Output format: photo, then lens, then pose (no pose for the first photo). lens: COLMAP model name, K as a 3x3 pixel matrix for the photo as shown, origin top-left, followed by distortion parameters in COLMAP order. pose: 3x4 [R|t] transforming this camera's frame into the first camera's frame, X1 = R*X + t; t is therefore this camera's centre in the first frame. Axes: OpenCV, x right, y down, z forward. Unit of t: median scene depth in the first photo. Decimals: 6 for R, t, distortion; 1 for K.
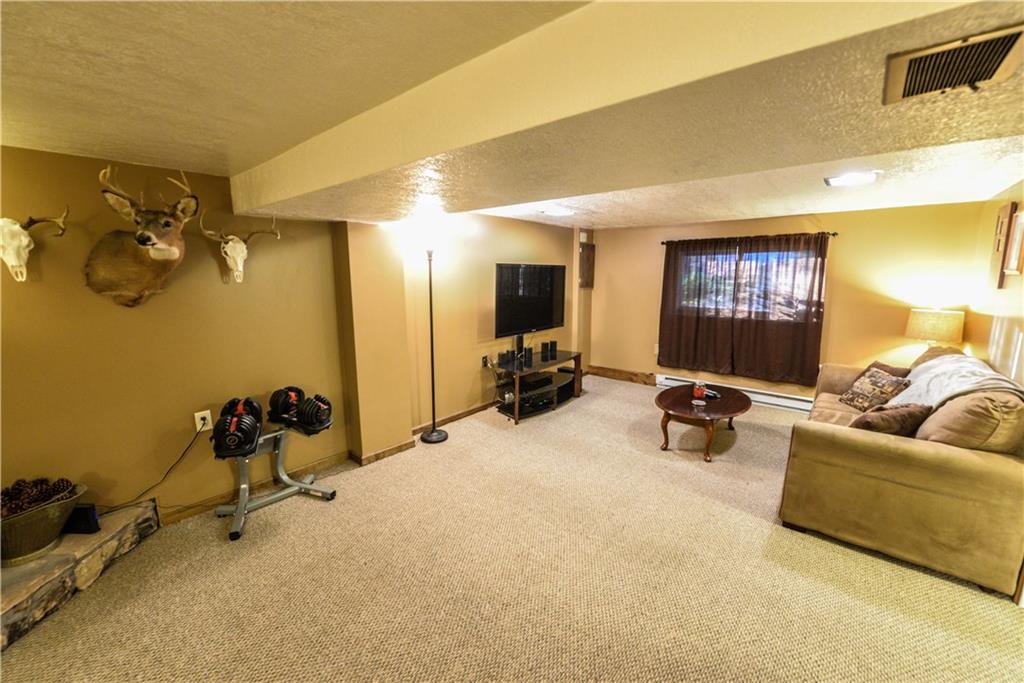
lens RADIAL K [[403.5, 0, 513.5], [0, 403.5, 342.9], [0, 0, 1]] dist [-0.009192, -0.000529]
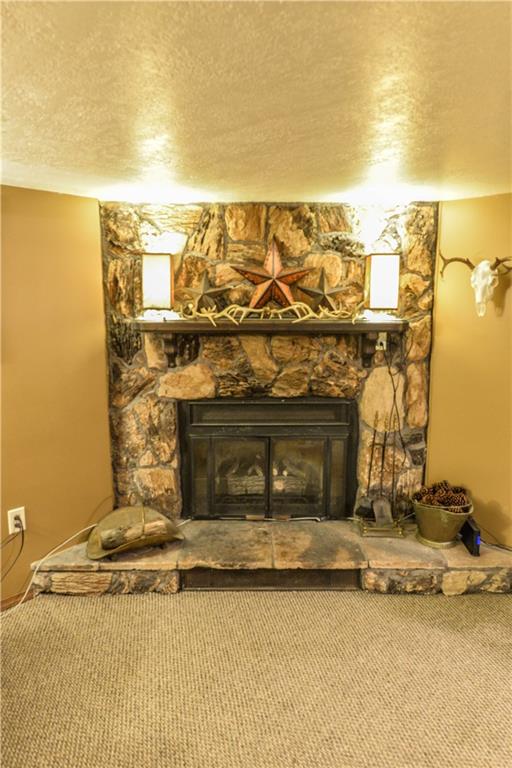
lens RADIAL K [[512.9, 0, 255.6], [0, 512.9, 382.9], [0, 0, 1]] dist [0.000628, -0.000045]
pose [[-0.069256, 0.174452, -0.982227, 0.249877], [-0.167357, 0.968606, 0.183833, -0.123002], [0.983461, 0.177114, -0.037886, 0.429319]]
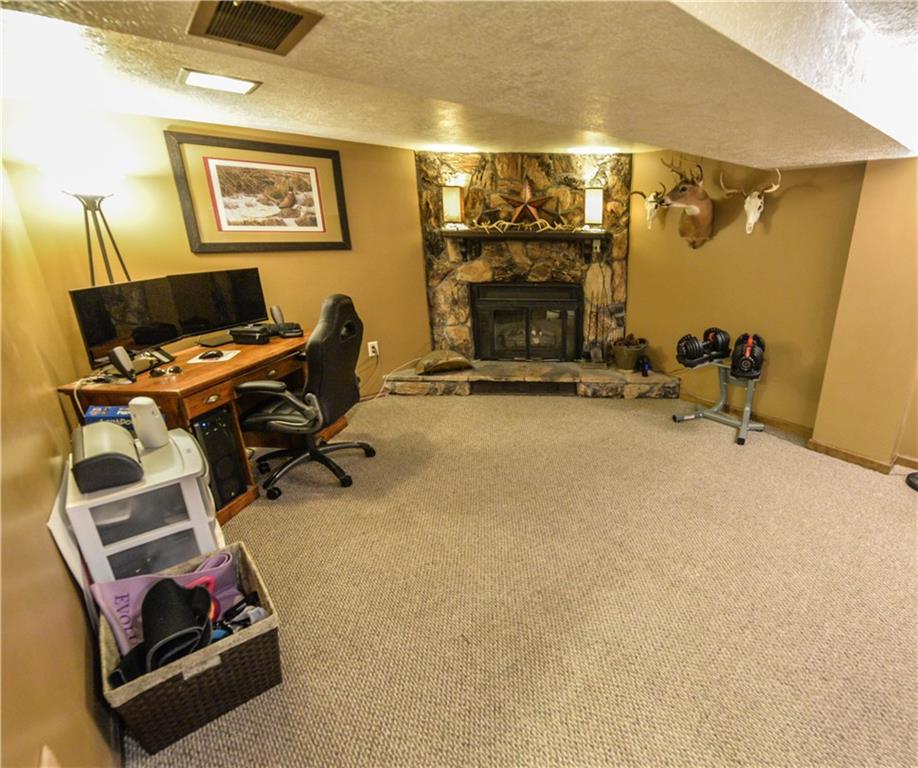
lens RADIAL K [[453.5, 0, 572.6], [0, 453.5, 378.1], [0, 0, 1]] dist [-0.000600, 0.000158]
pose [[-0.079443, 0.318044, -0.944742, 0.936377], [-0.178604, 0.927859, 0.327380, -0.127933], [0.980709, 0.194742, -0.016908, 0.767494]]
